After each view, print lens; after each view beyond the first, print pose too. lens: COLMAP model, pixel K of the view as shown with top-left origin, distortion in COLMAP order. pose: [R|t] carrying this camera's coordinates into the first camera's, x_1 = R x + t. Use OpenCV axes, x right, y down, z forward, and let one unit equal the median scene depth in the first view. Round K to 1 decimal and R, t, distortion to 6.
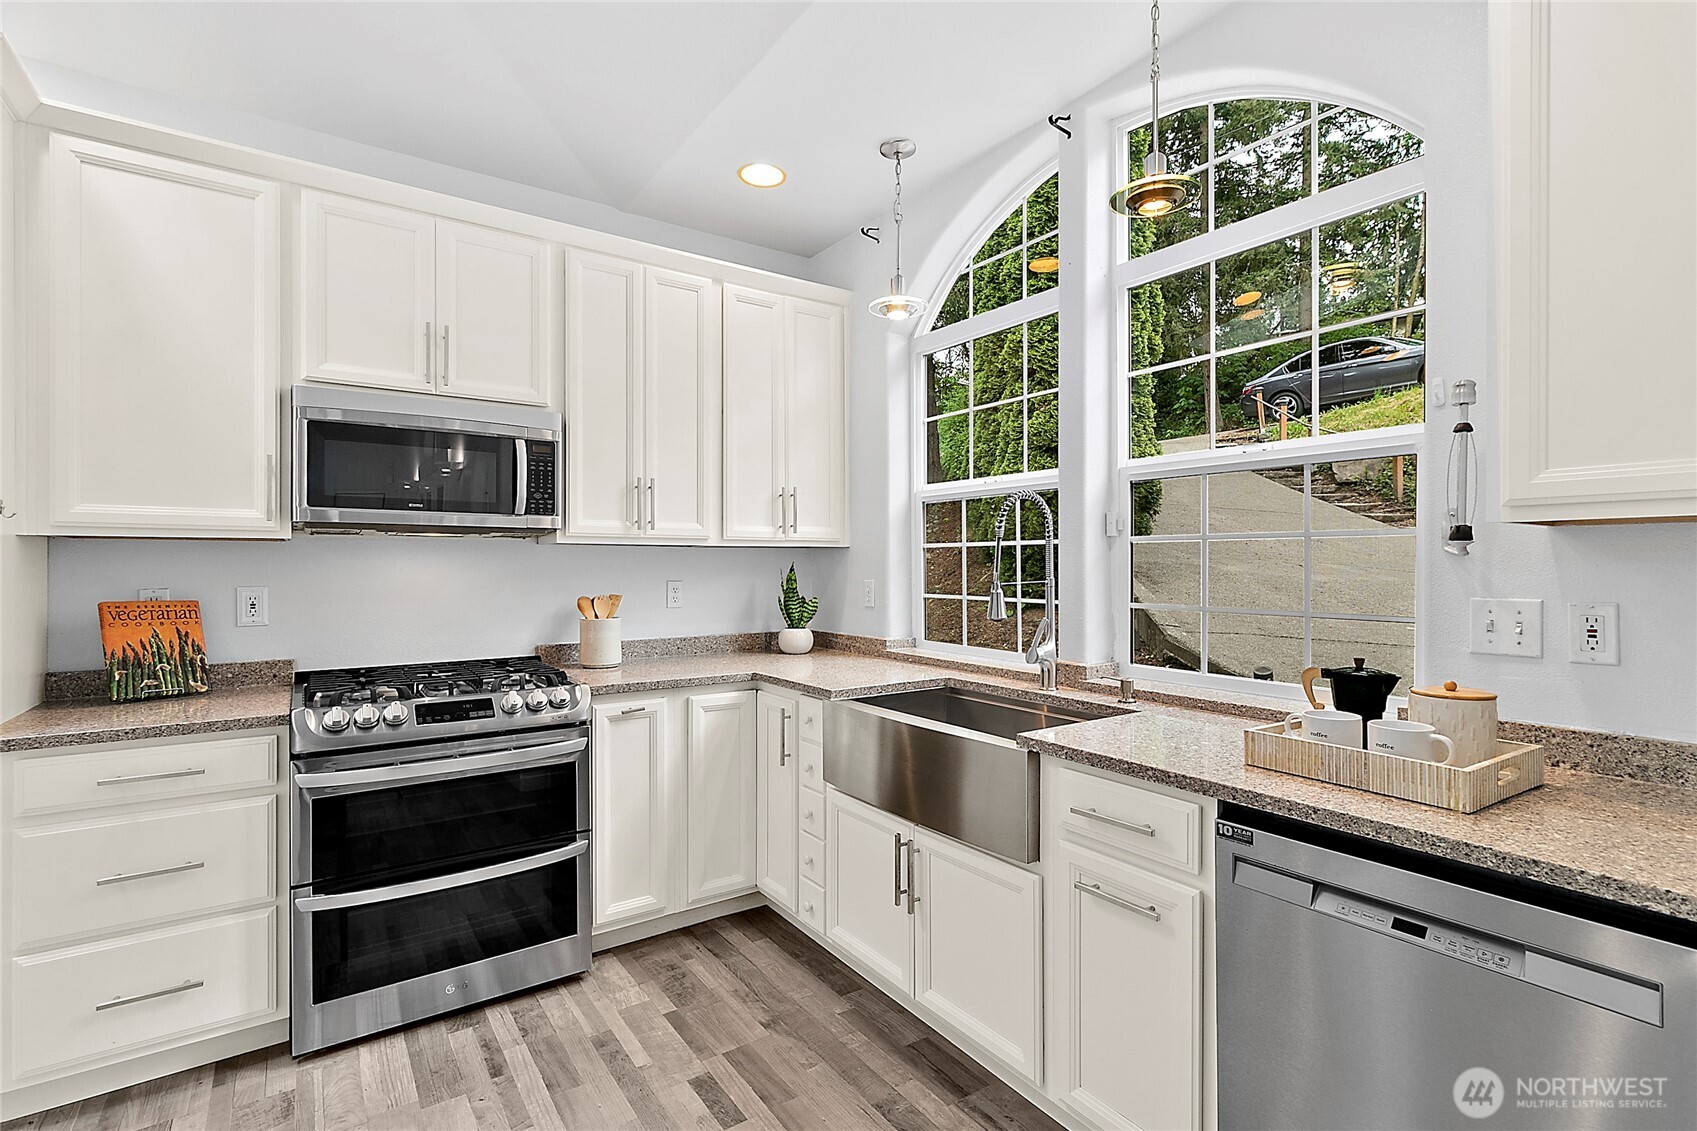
lens RADIAL K [[786.5, 0, 848.5], [0, 786.5, 565.5], [0, 0, 1]] dist [0.000065, 0.000285]
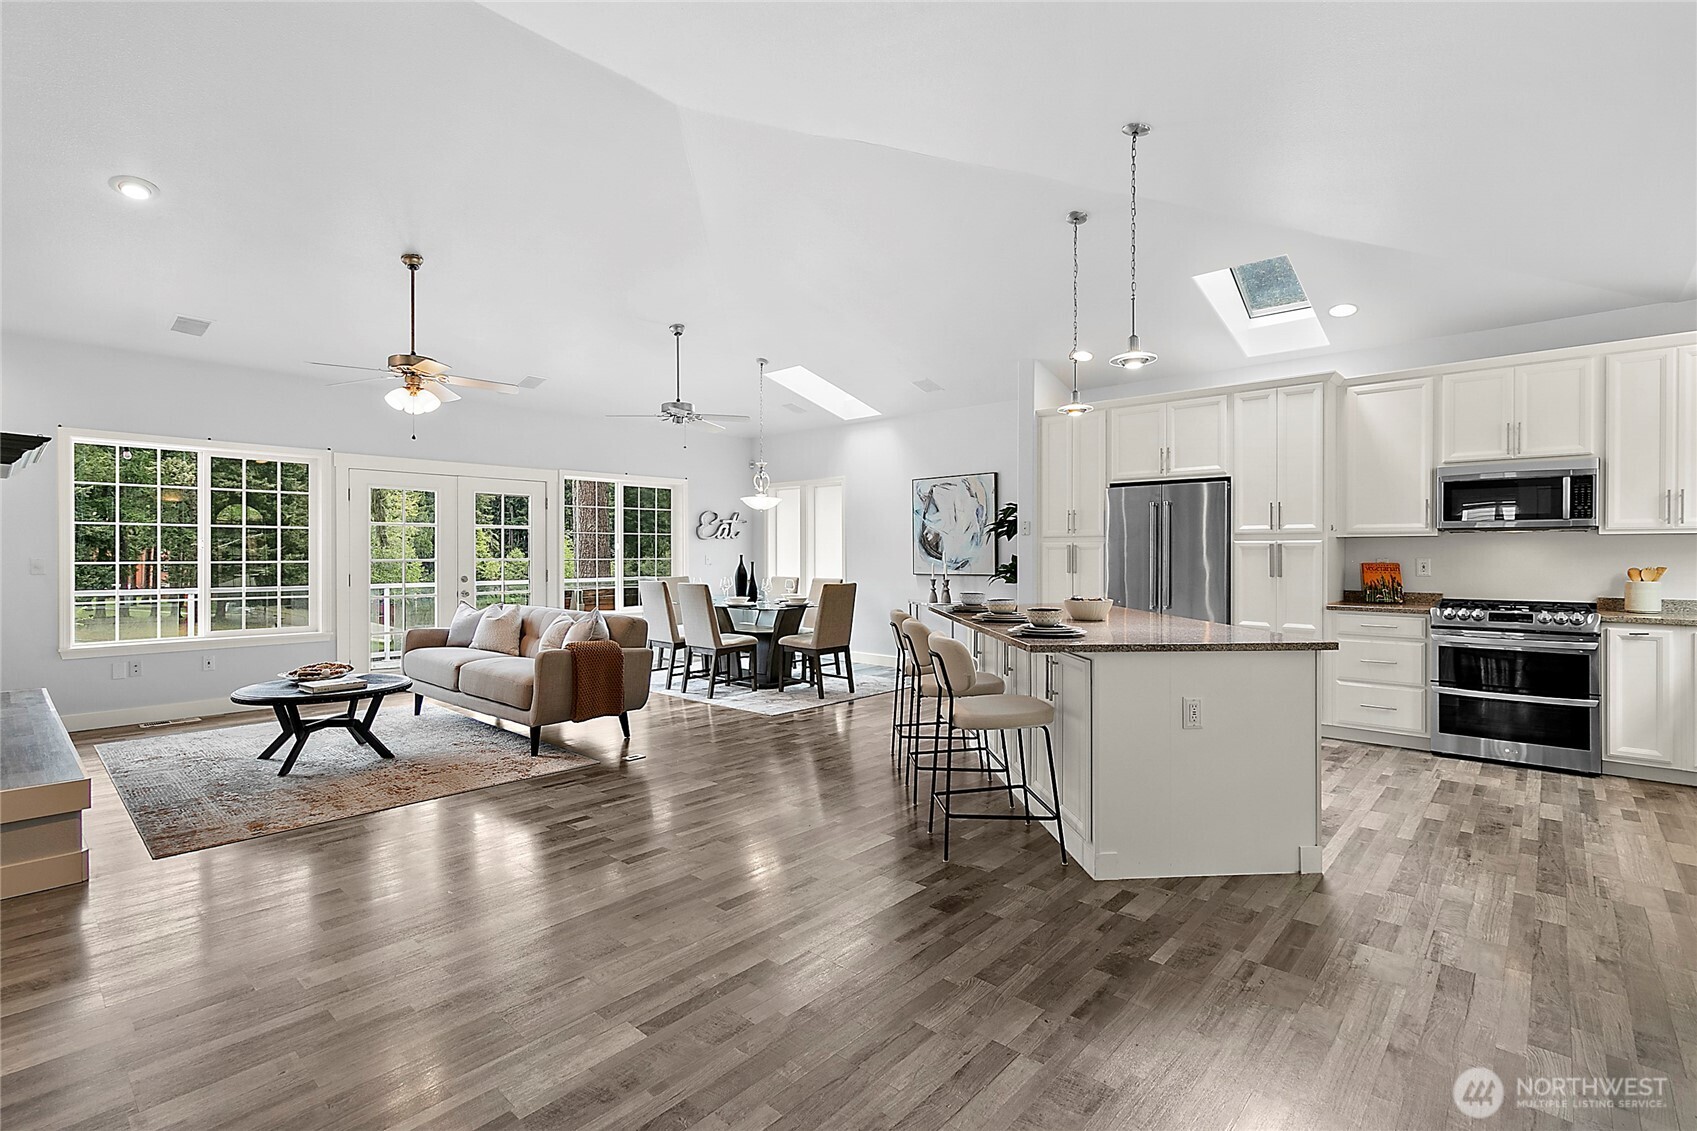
lens RADIAL K [[784.9, 0, 850.1], [0, 784.9, 553.2], [0, 0, 1]] dist [0.004773, -0.000018]
pose [[0.225754, 0.001264, -0.974183, 0.934104], [-0.003492, 0.999994, 0.000488, 0.017010], [0.974178, 0.003292, 0.225757, -0.963151]]
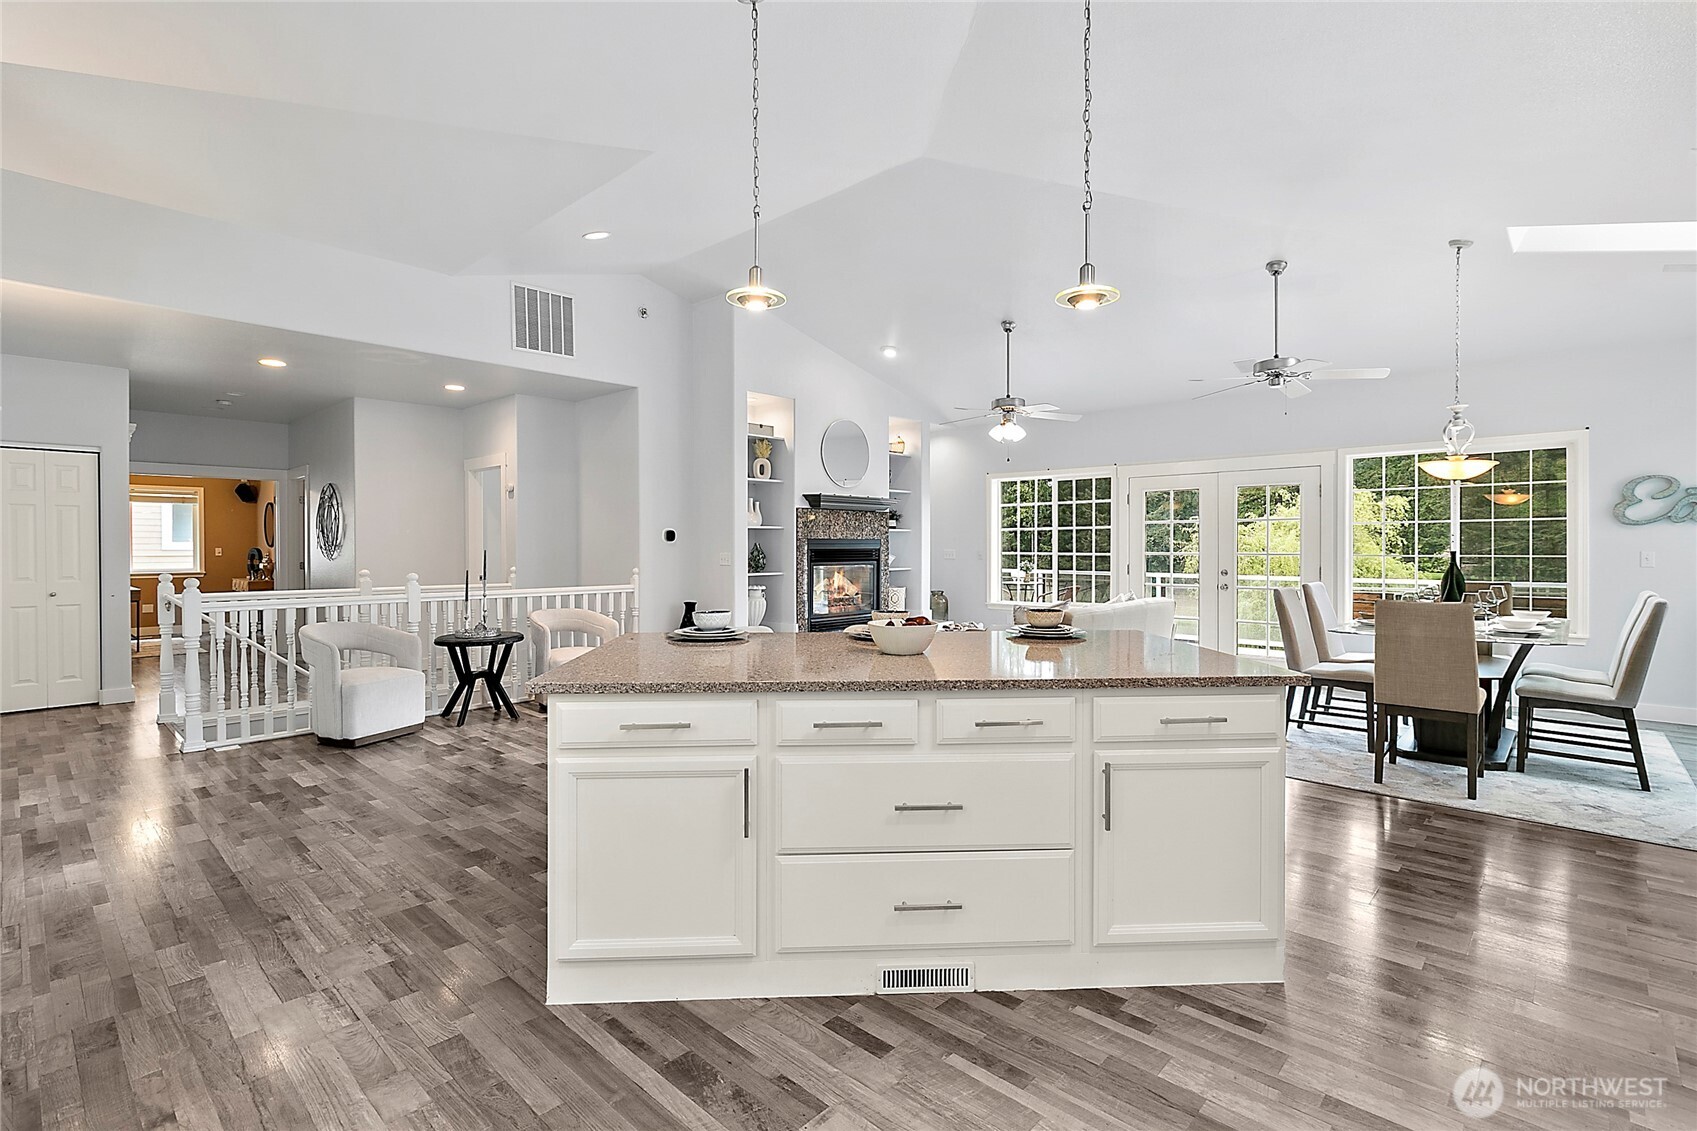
lens RADIAL K [[784.9, 0, 850.1], [0, 784.9, 553.2], [0, 0, 1]] dist [0.004773, -0.000018]
pose [[-0.977990, 0.004456, -0.208602, -0.179911], [0.001161, 0.999873, 0.015915, -0.001796], [0.208646, 0.015323, -0.977871, 0.848382]]
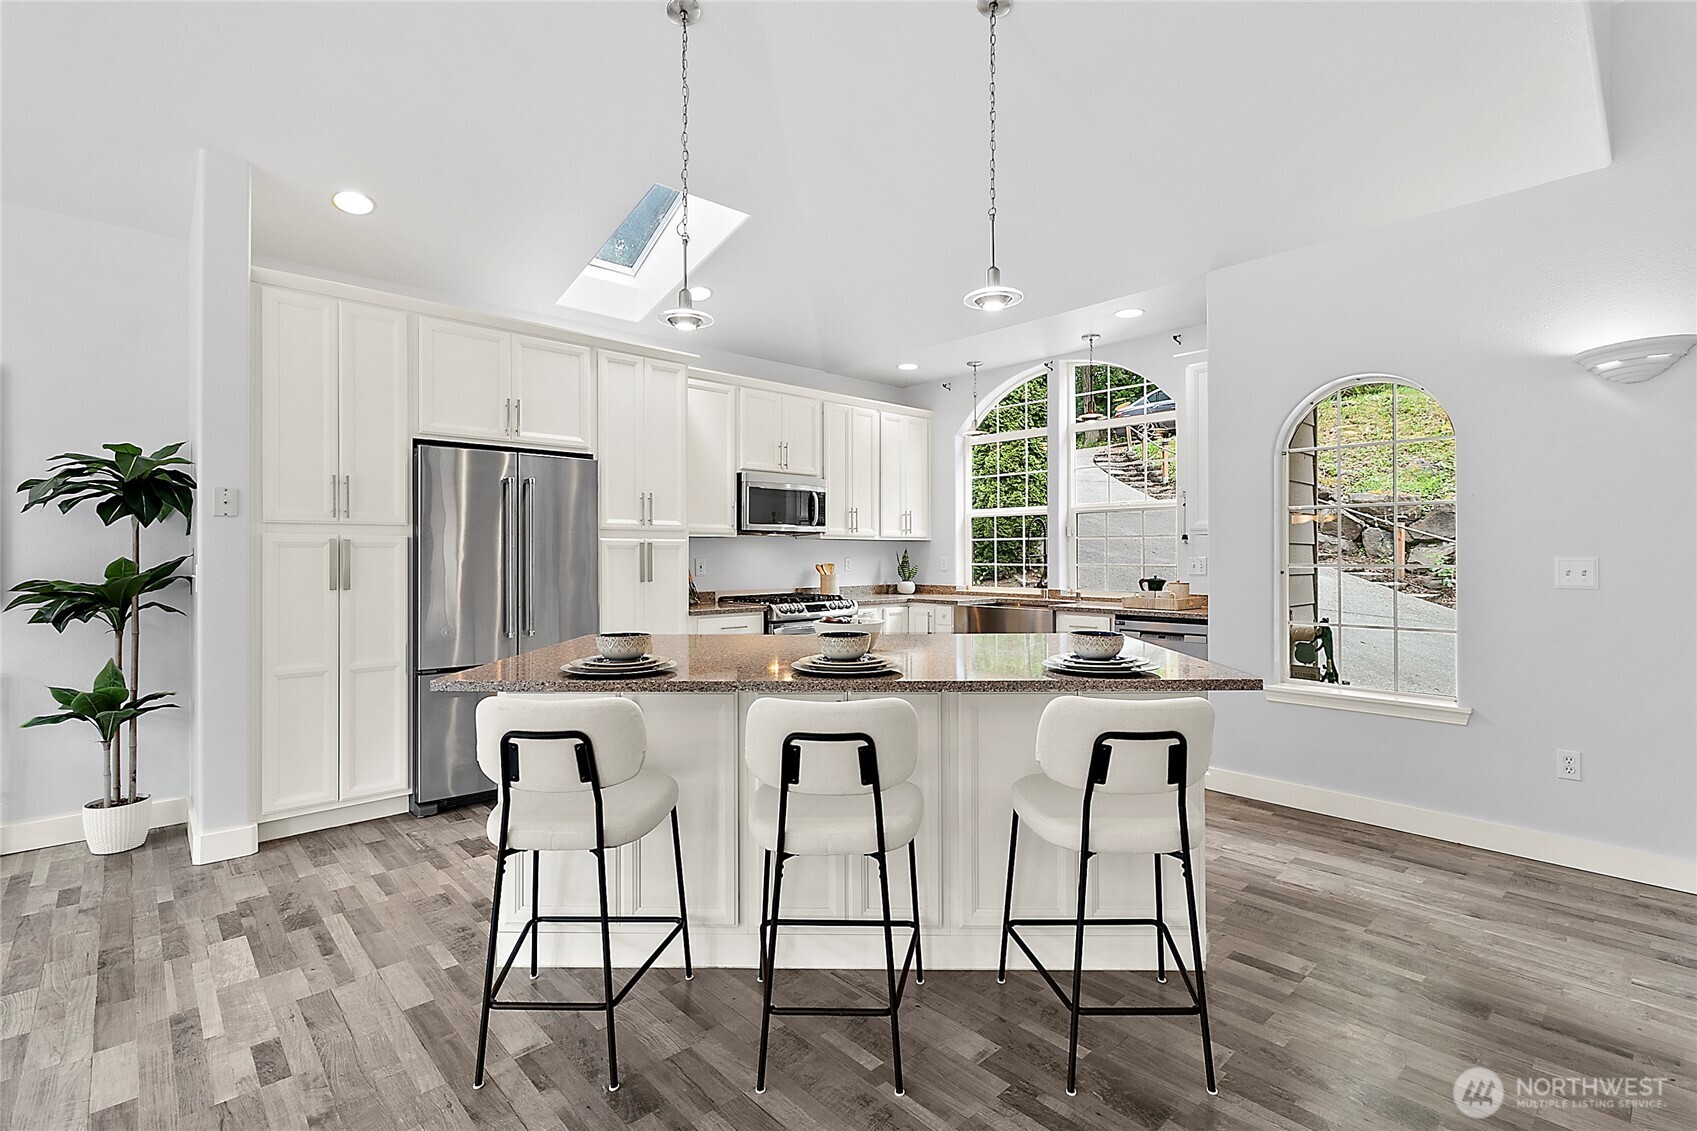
lens RADIAL K [[784.9, 0, 850.1], [0, 784.9, 553.2], [0, 0, 1]] dist [0.004773, -0.000018]
pose [[0.990214, -0.001018, 0.139552, -0.611304], [0.001739, 0.999986, -0.005044, 0.023382], [-0.139545, 0.005237, 0.990202, -1.184376]]
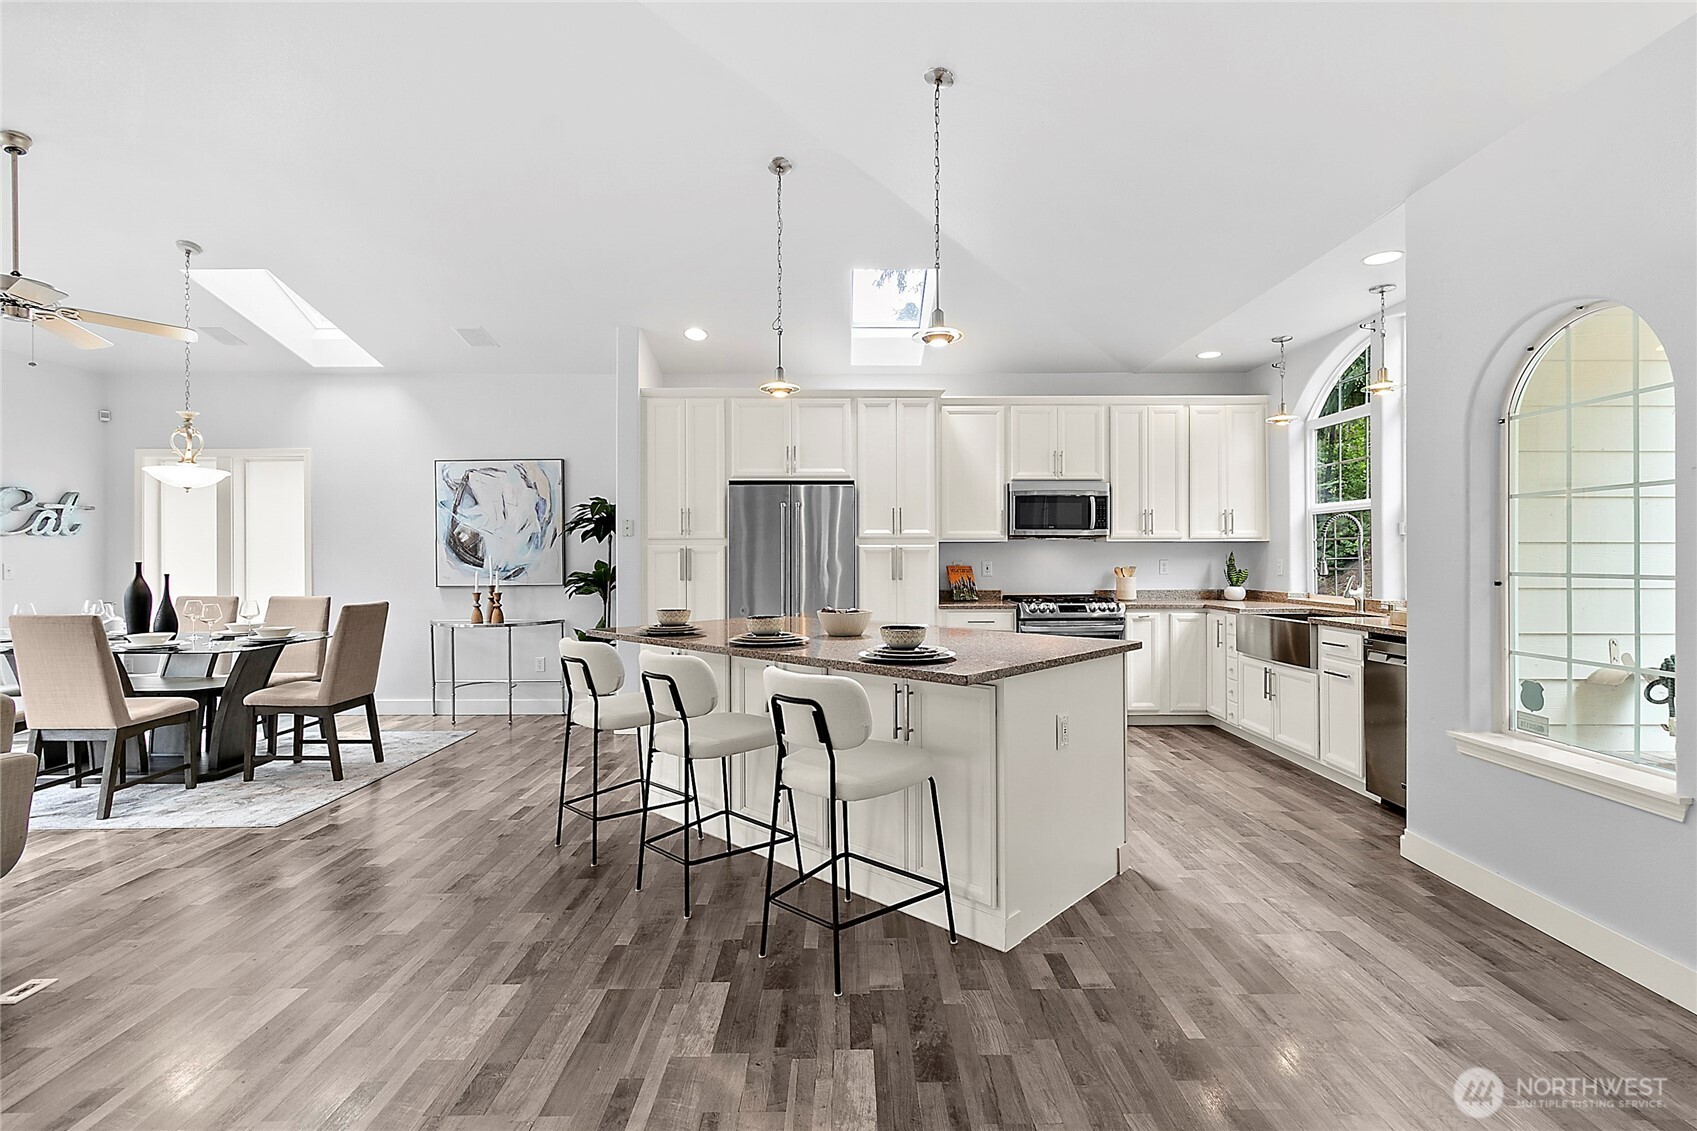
lens RADIAL K [[783.8, 0, 851.9], [0, 783.8, 555.4], [0, 0, 1]] dist [0.003043, 0.000143]
pose [[0.823507, -0.003376, -0.567296, 0.290948], [0.000843, 0.999988, -0.004727, 0.020058], [0.567305, 0.003414, 0.823500, -1.235526]]
